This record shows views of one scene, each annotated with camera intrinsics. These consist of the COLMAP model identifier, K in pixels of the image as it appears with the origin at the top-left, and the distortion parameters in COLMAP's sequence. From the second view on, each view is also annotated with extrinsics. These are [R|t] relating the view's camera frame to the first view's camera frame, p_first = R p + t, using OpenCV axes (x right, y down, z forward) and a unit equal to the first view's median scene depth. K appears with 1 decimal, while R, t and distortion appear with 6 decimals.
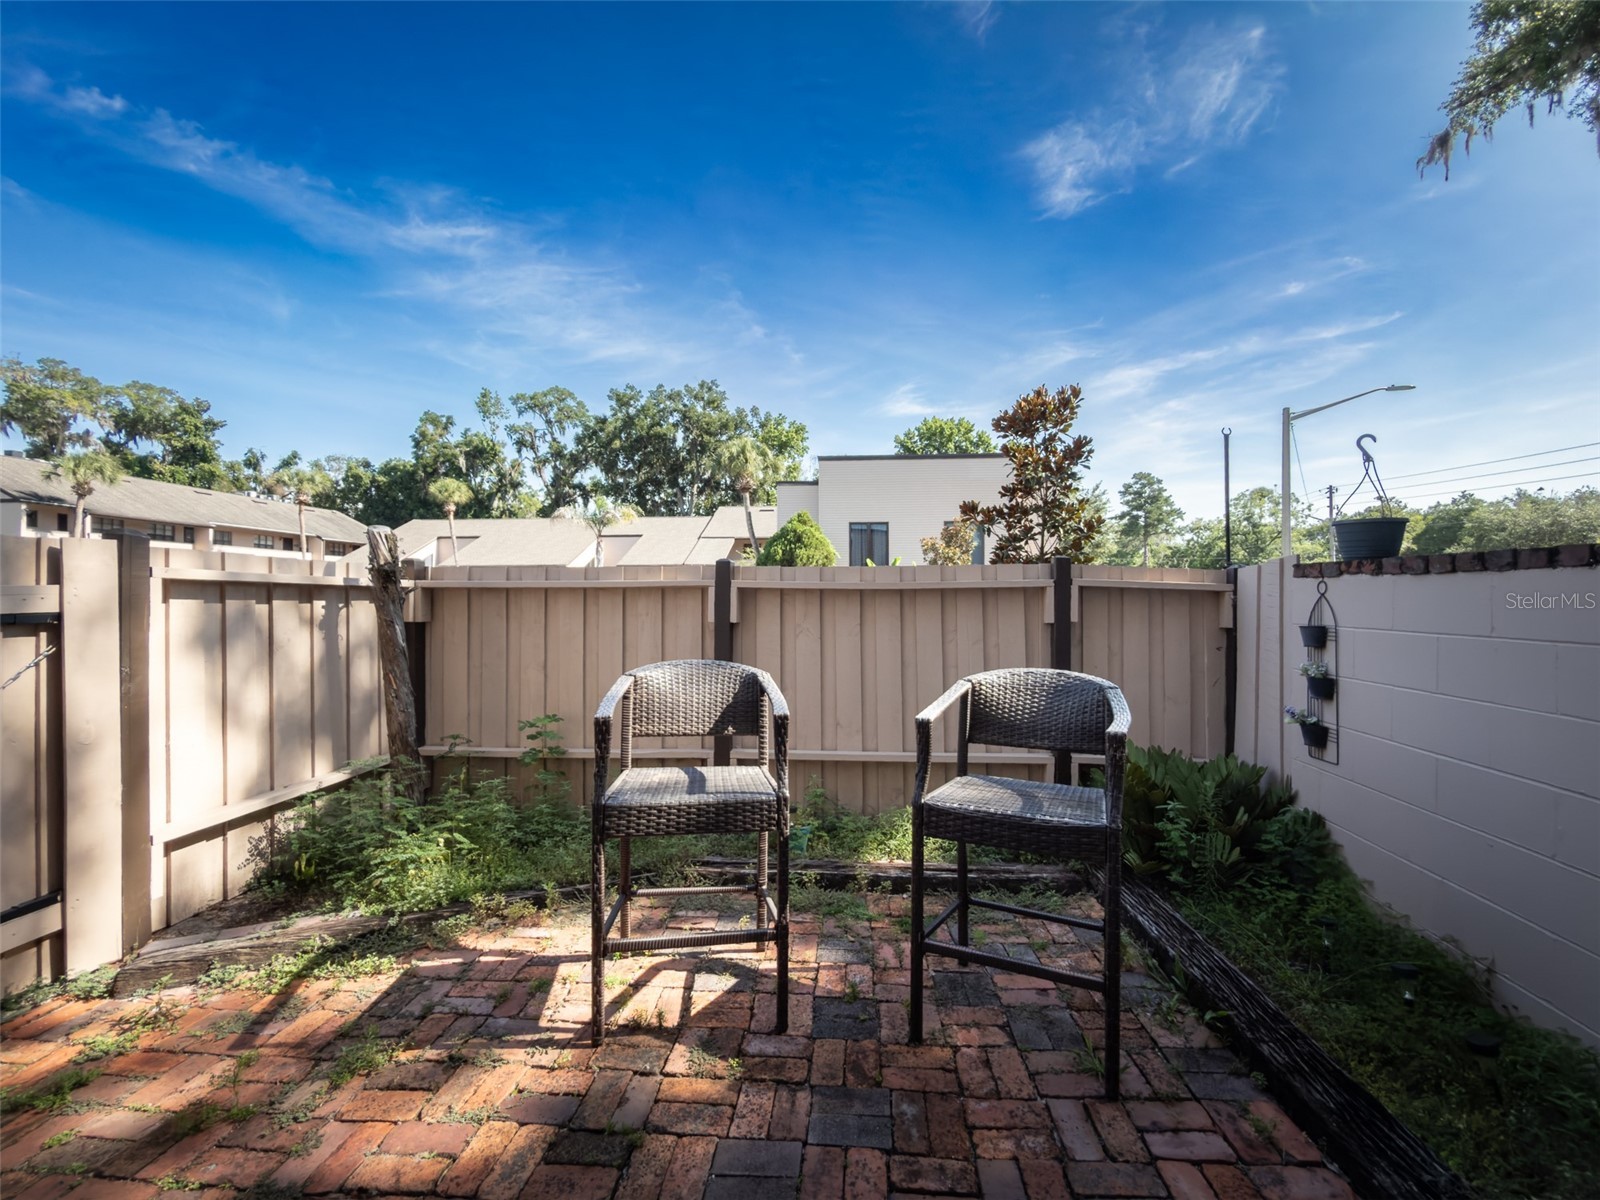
lens RADIAL K [[671.4, 0, 800.0], [0, 671.4, 600.0], [0, 0, 1]] dist [0.002342, 0.000144]
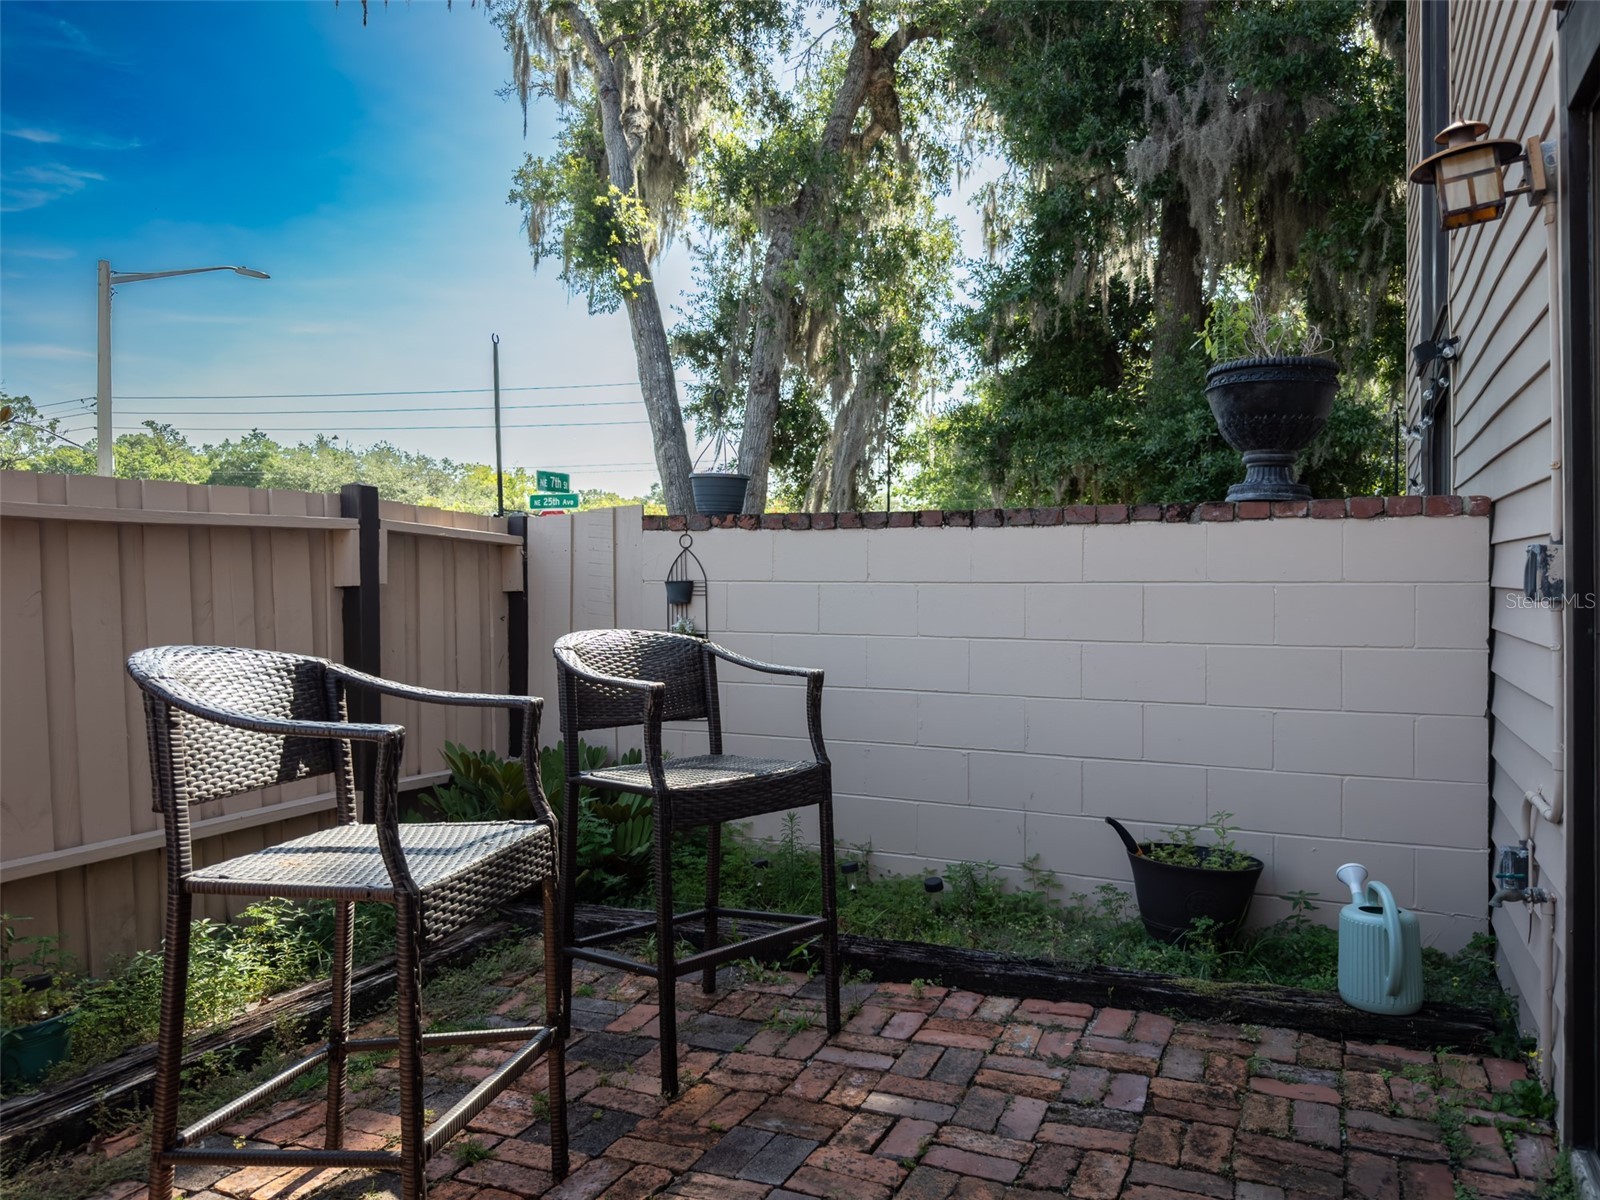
lens RADIAL K [[1192.0, 0, 791.9], [0, 1192.0, 620.9], [0, 0, 1]] dist [-0.003313, 0.007182]
pose [[0.344190, -0.028840, 0.938457, -0.669406], [-0.004182, 0.999471, 0.032249, 0.035000], [-0.938891, -0.015025, 0.343888, 0.248717]]
